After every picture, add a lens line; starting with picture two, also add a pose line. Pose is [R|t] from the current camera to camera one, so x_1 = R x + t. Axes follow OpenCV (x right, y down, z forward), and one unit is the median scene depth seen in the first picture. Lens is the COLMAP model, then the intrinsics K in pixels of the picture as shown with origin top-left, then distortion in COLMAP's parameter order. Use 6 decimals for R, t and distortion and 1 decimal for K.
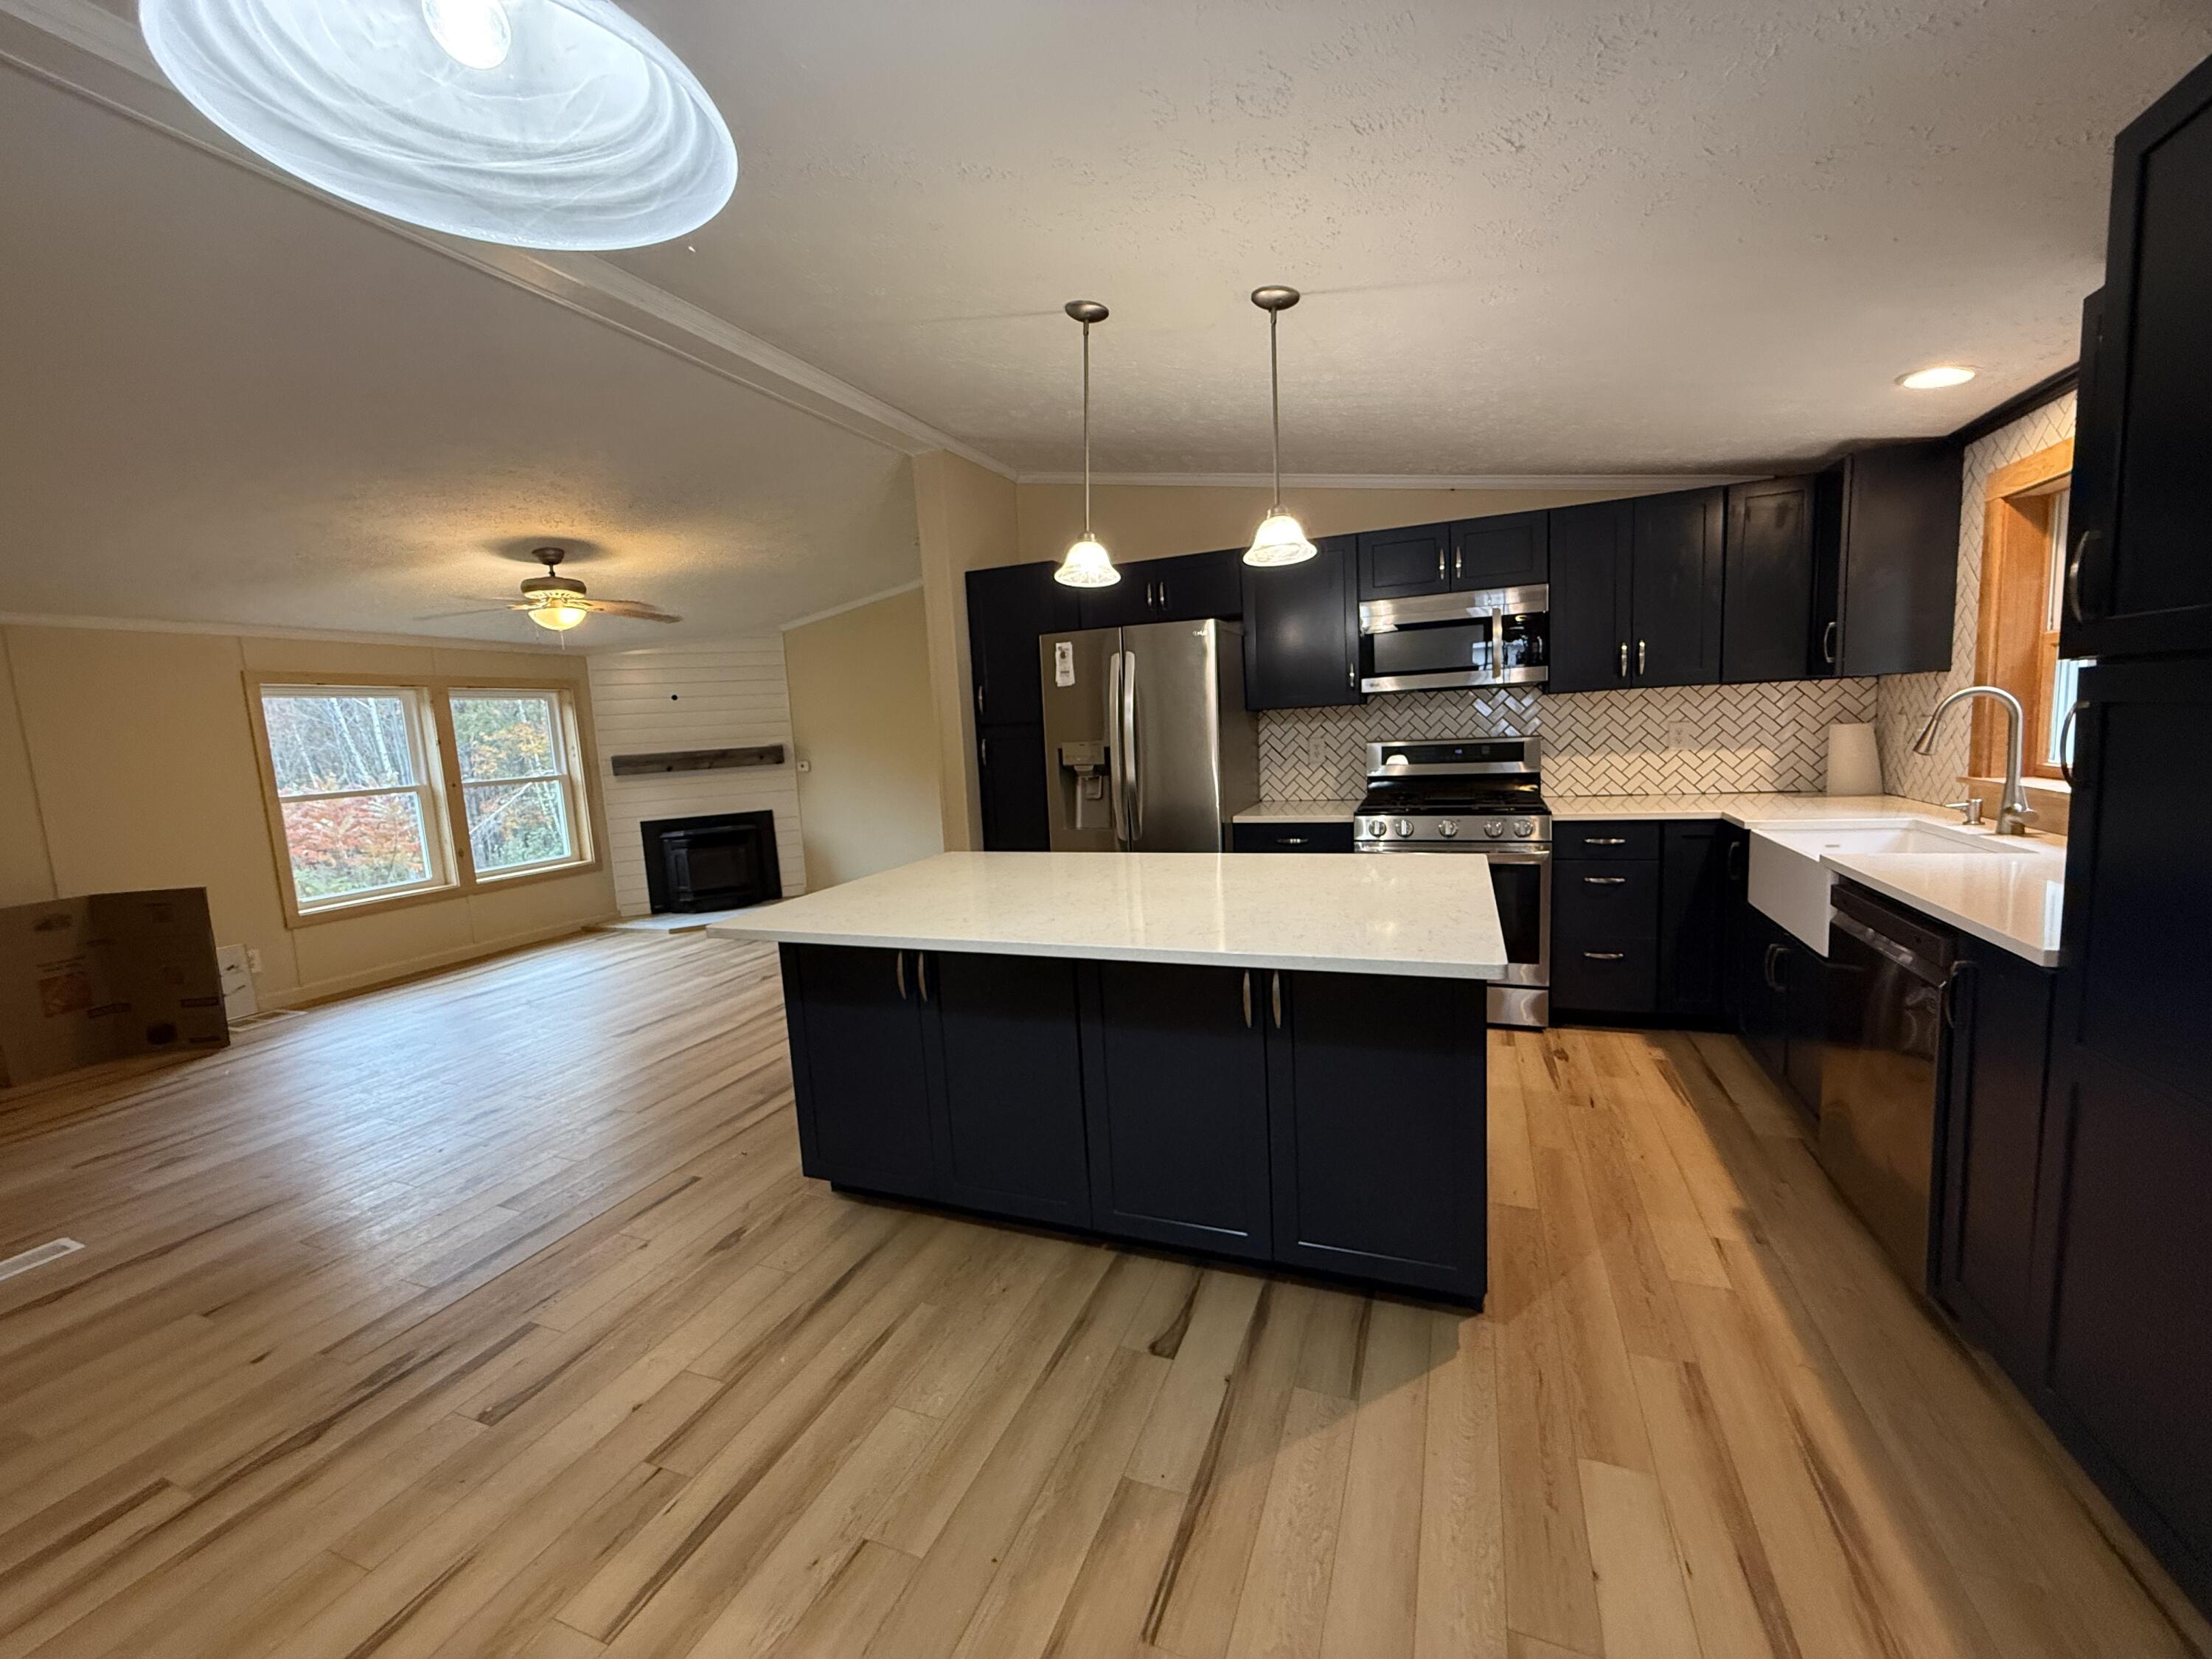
lens RADIAL K [[883.3, 0, 1101.8], [0, 883.3, 826.5], [0, 0, 1]] dist [-0.000823, 0.000106]
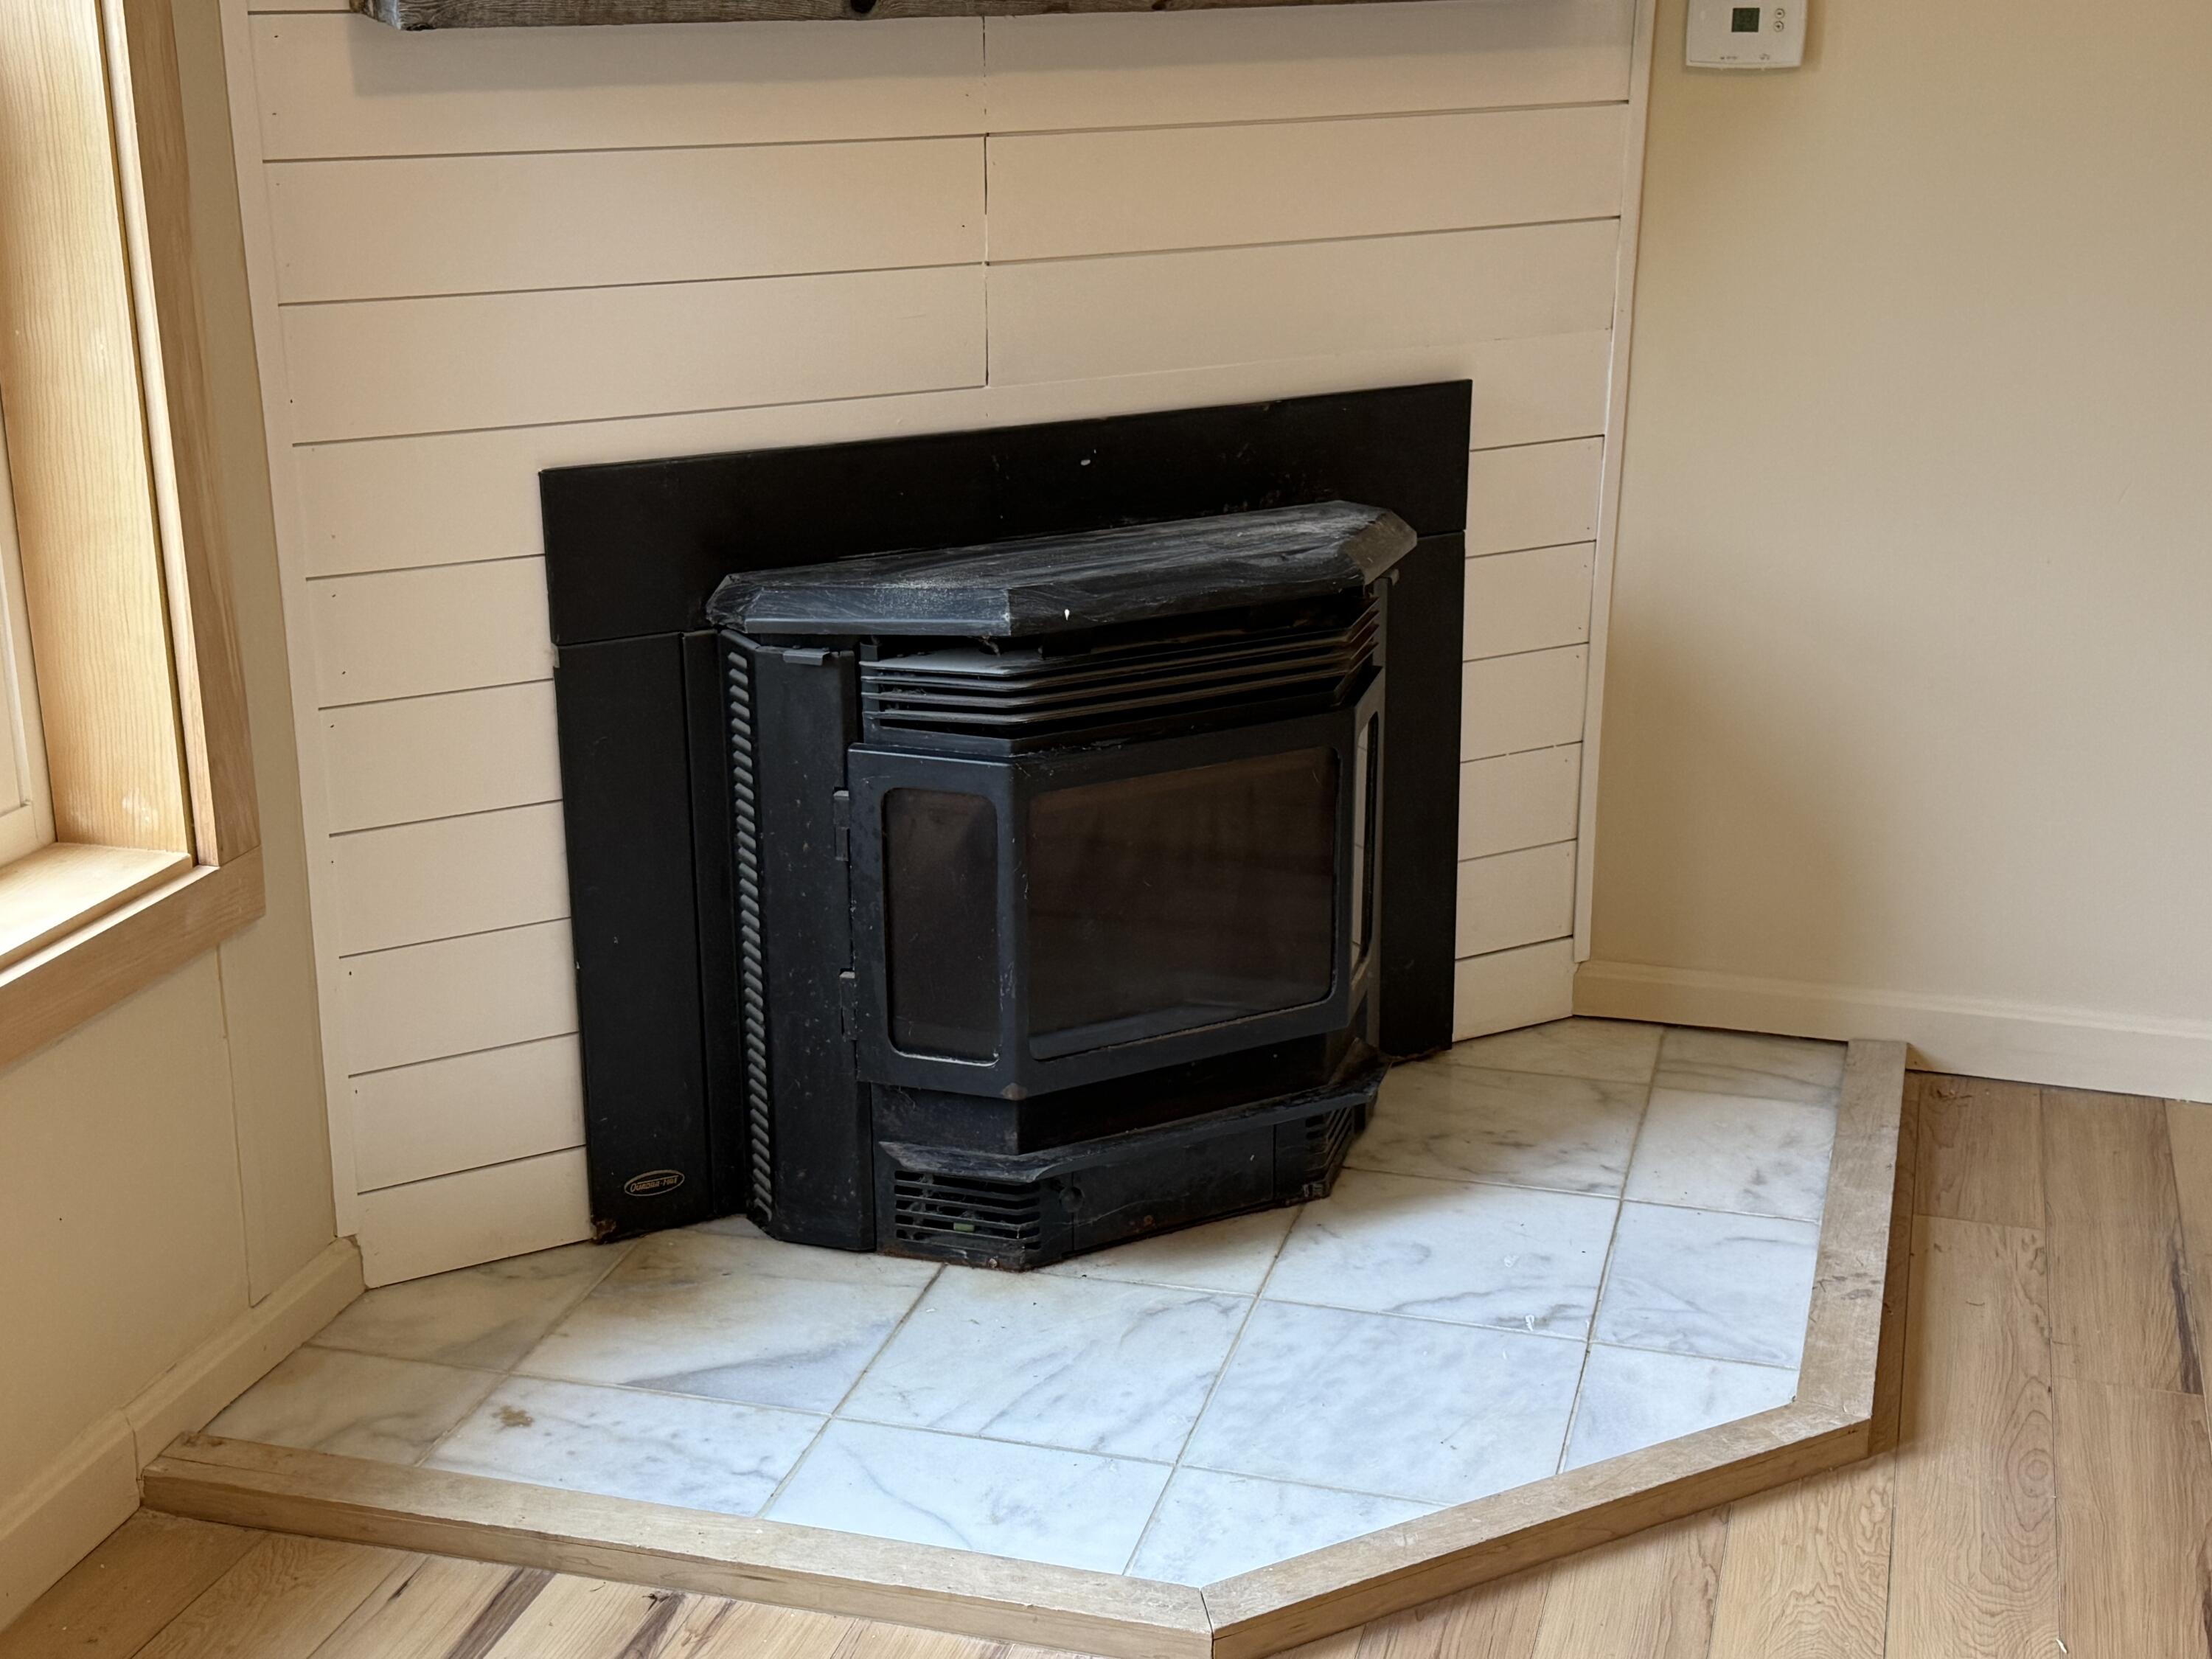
lens RADIAL K [[2860.2, 0, 1112.7], [0, 2860.2, 831.7], [0, 0, 1]] dist [0.100351, 0.000000]
pose [[0.990508, 0.021256, 0.135800, -0.587779], [-0.048986, 0.977690, 0.204262, -0.045059], [-0.128428, -0.208975, 0.969451, 0.744956]]
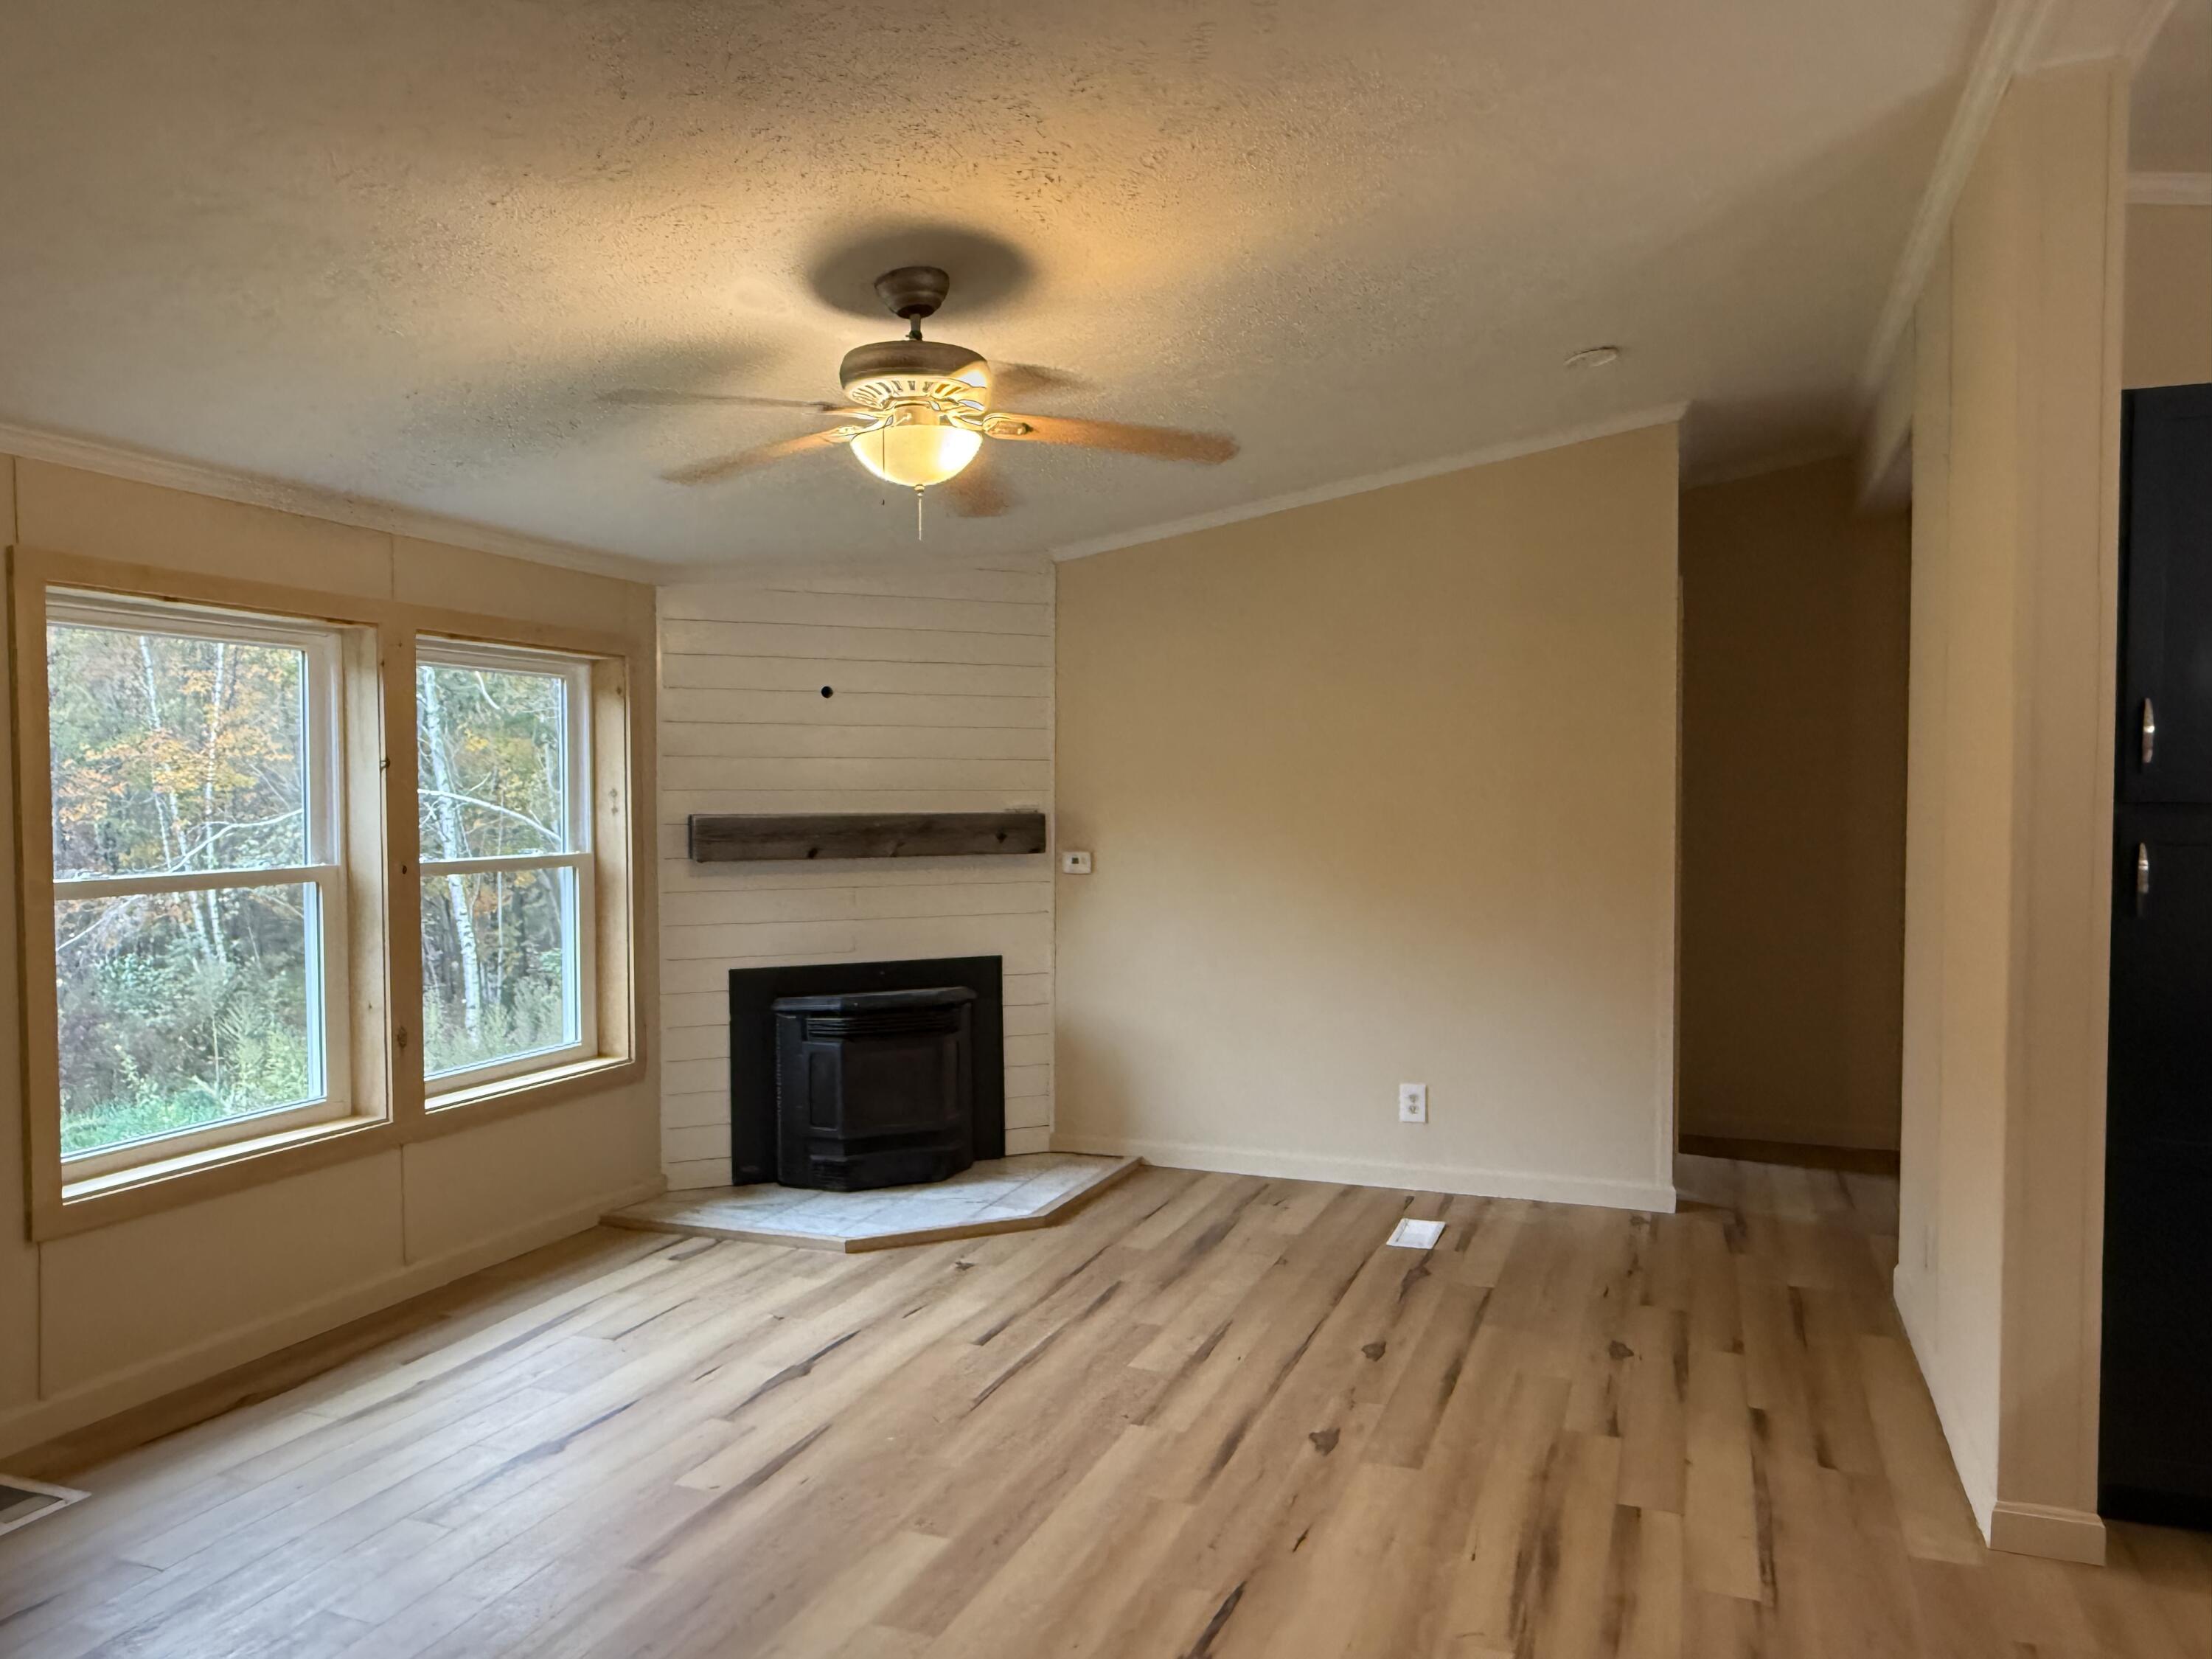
lens RADIAL K [[1522.5, 0, 1102.6], [0, 1522.5, 830.2], [0, 0, 1]] dist [-0.006048, -0.000630]
pose [[0.998107, 0.055510, 0.026485, -0.427664], [-0.052911, 0.994499, -0.090398, -0.018462], [-0.031358, 0.088825, 0.995554, 0.288262]]
